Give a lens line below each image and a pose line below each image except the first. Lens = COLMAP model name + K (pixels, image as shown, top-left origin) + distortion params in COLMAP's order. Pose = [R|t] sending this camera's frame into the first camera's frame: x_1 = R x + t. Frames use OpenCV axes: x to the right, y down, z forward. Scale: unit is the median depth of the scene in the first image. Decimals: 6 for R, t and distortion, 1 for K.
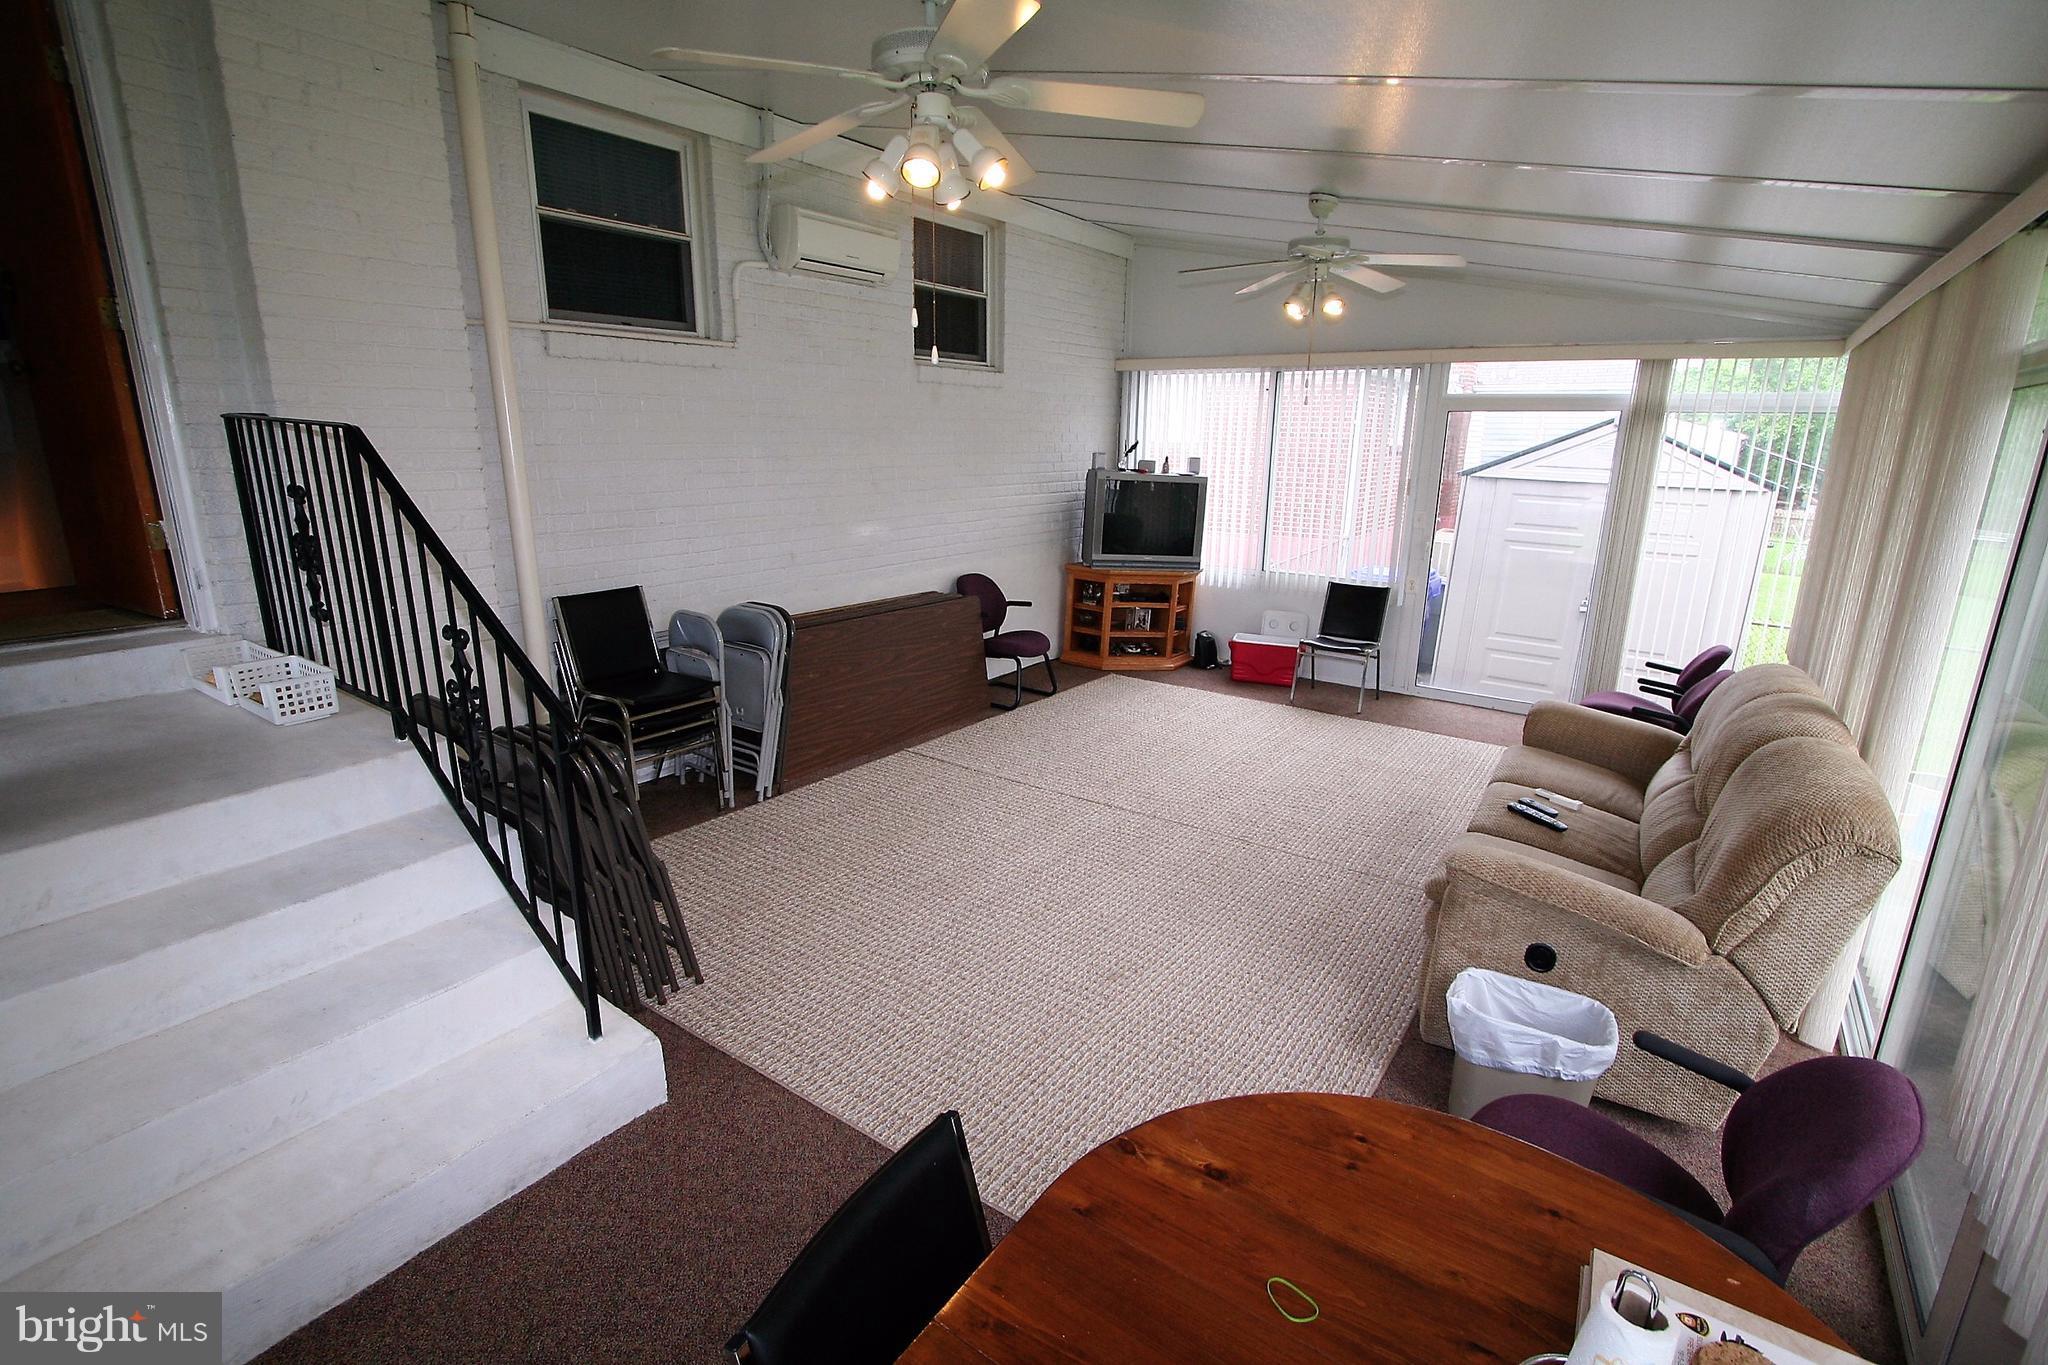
lens RADIAL K [[968.0, 0, 1007.7], [0, 968.0, 684.8], [0, 0, 1]] dist [-0.003701, 0.000780]
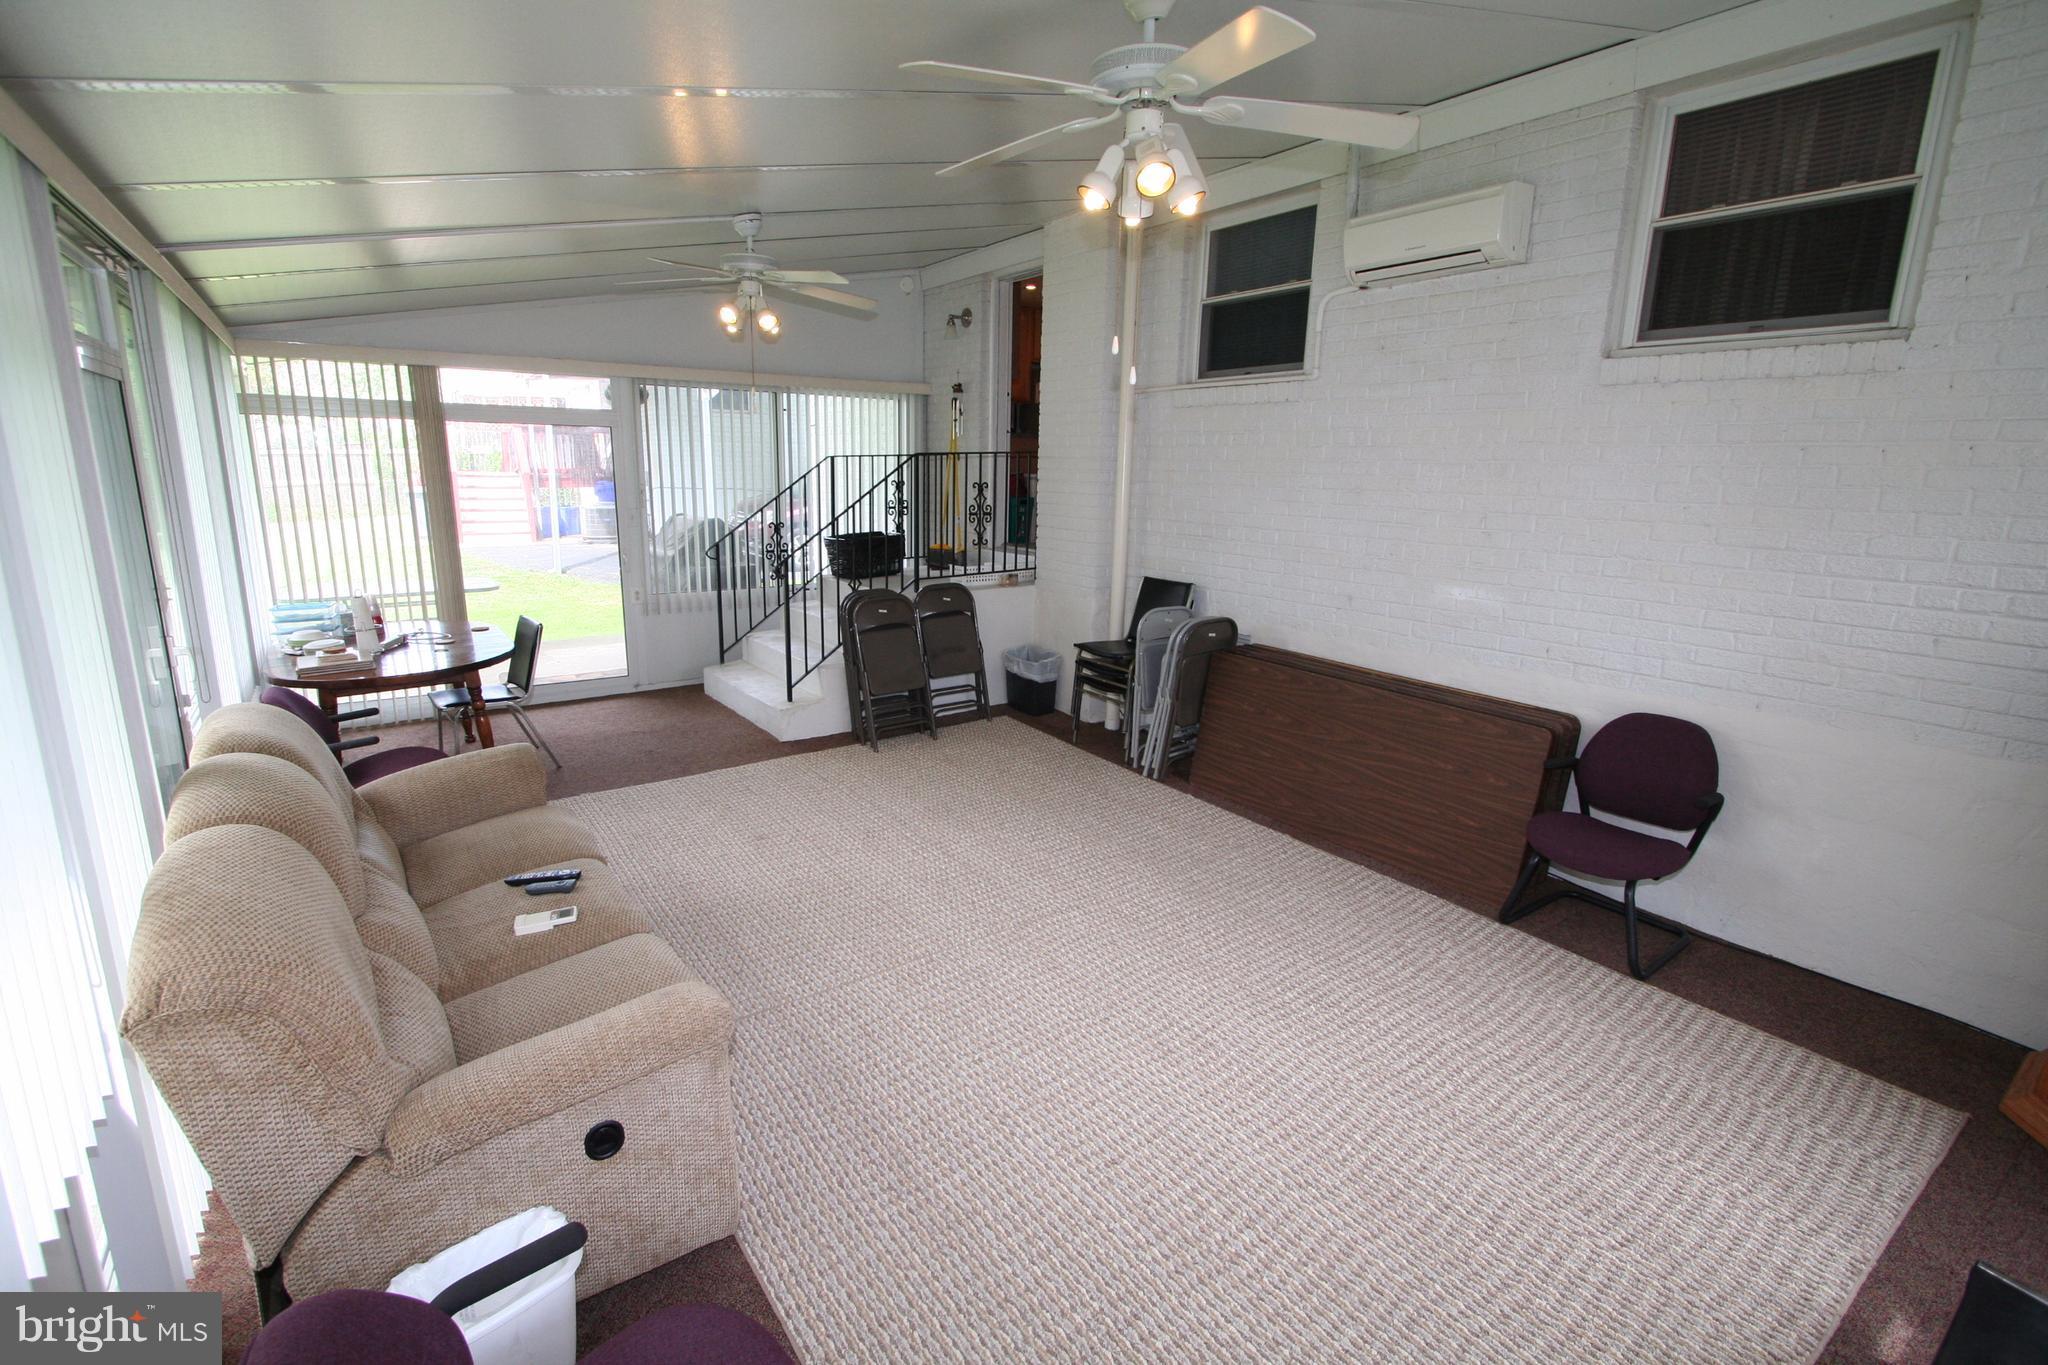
lens RADIAL K [[968.0, 0, 1037.1], [0, 968.0, 664.1], [0, 0, 1]] dist [-0.003701, 0.000780]
pose [[-0.324327, 0.189531, -0.926763, 1.081727], [-0.248196, 0.928347, 0.276713, -0.378289], [0.912804, 0.319764, -0.254047, 1.463552]]
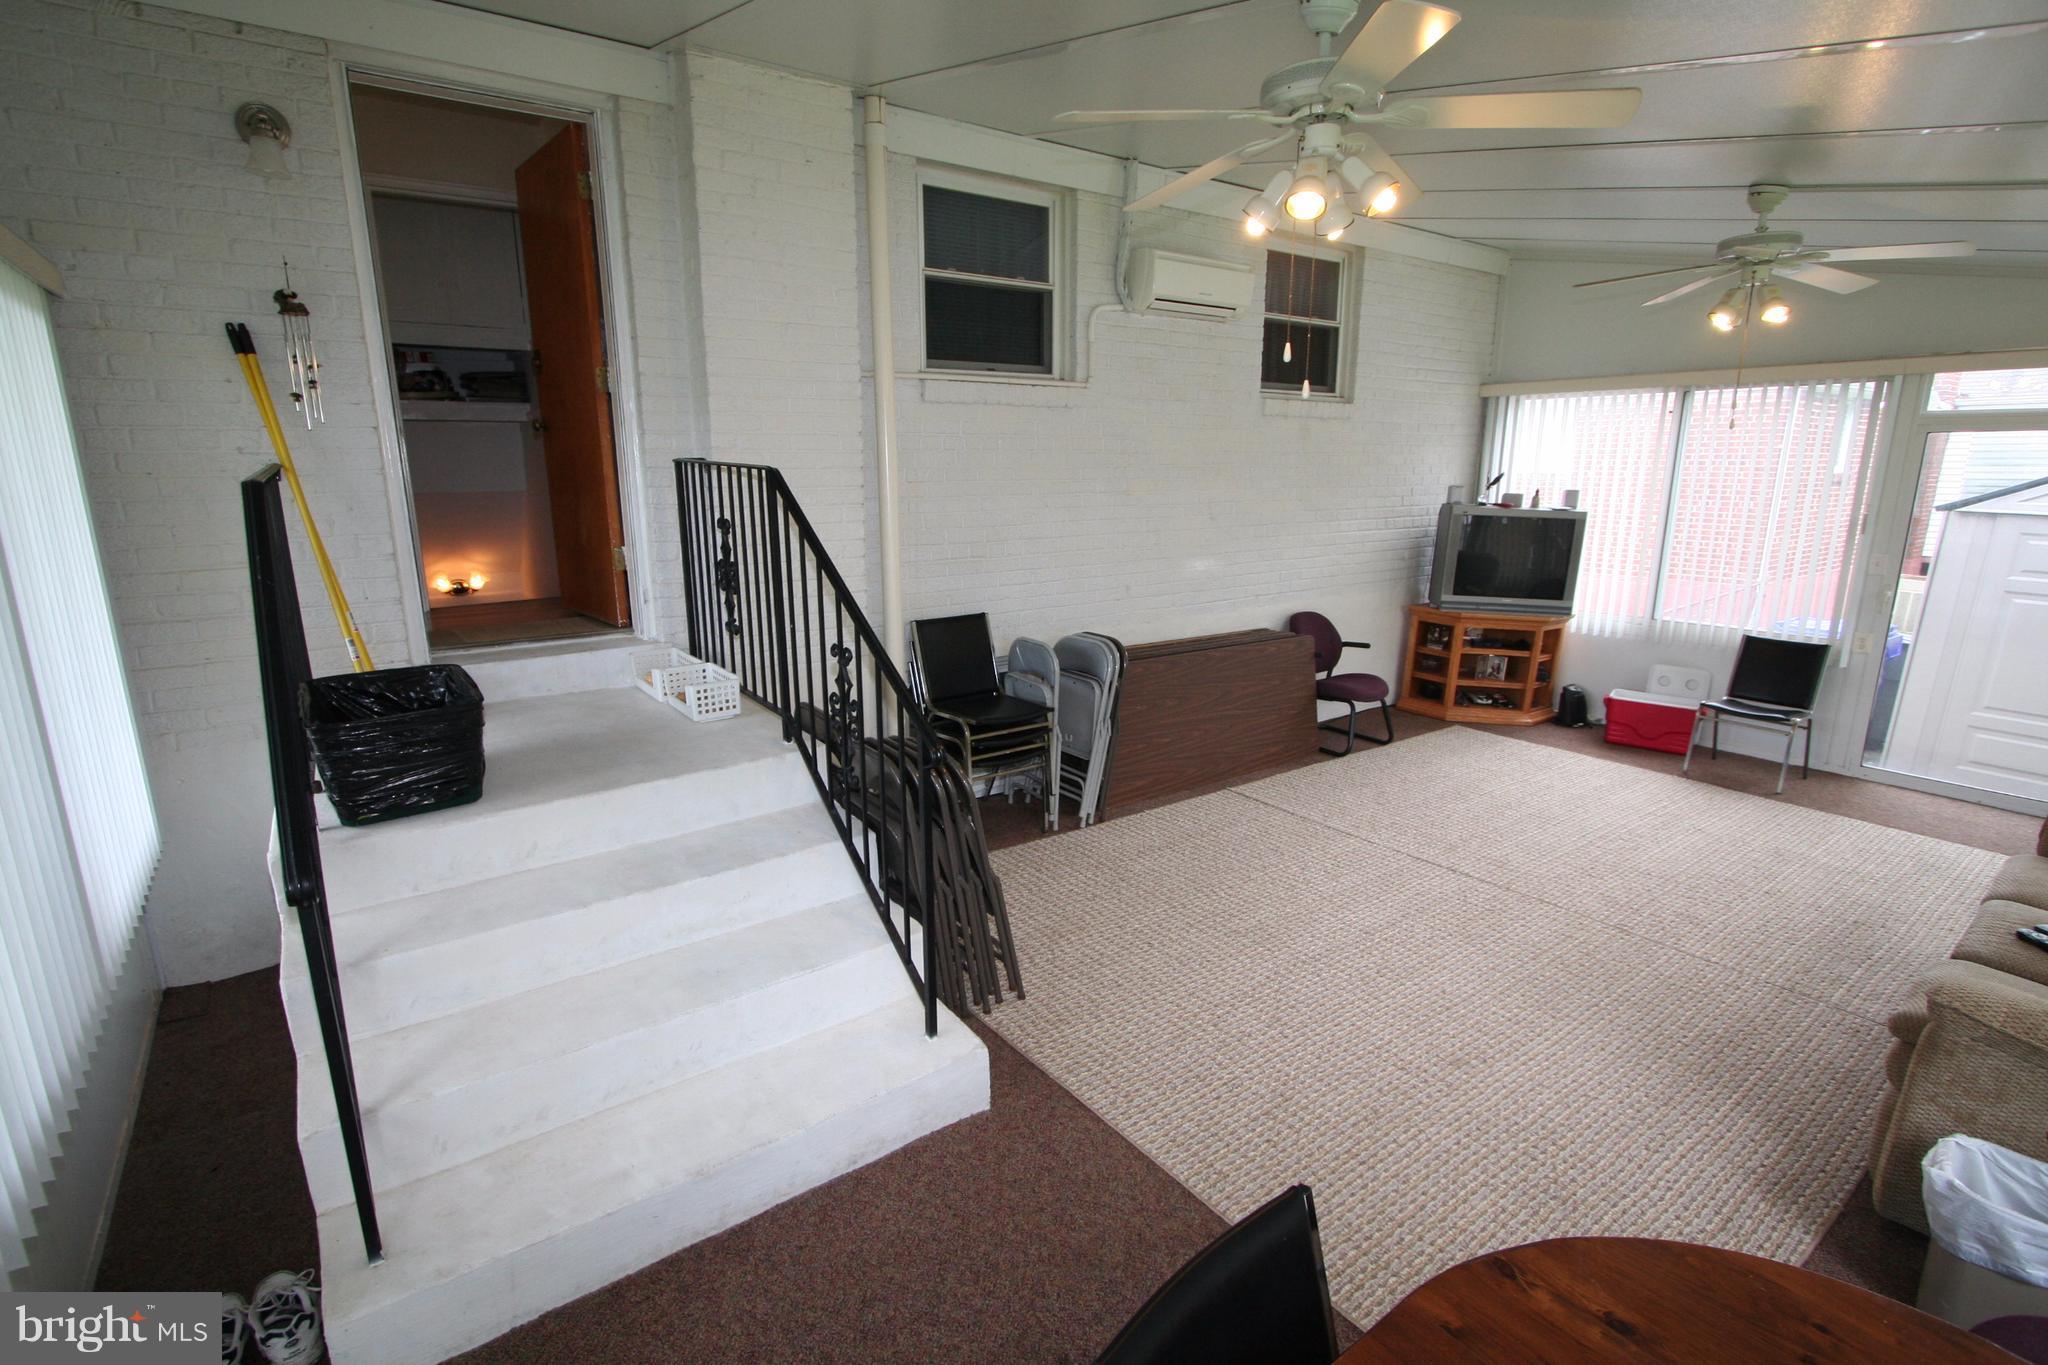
lens RADIAL K [[968.0, 0, 1008.7], [0, 968.0, 684.0], [0, 0, 1]] dist [-0.003701, 0.000780]
pose [[0.949004, 0.057462, -0.309984, -0.027545], [-0.067698, 0.997455, -0.022355, -0.002503], [0.307910, 0.042201, 0.950479, -0.001803]]
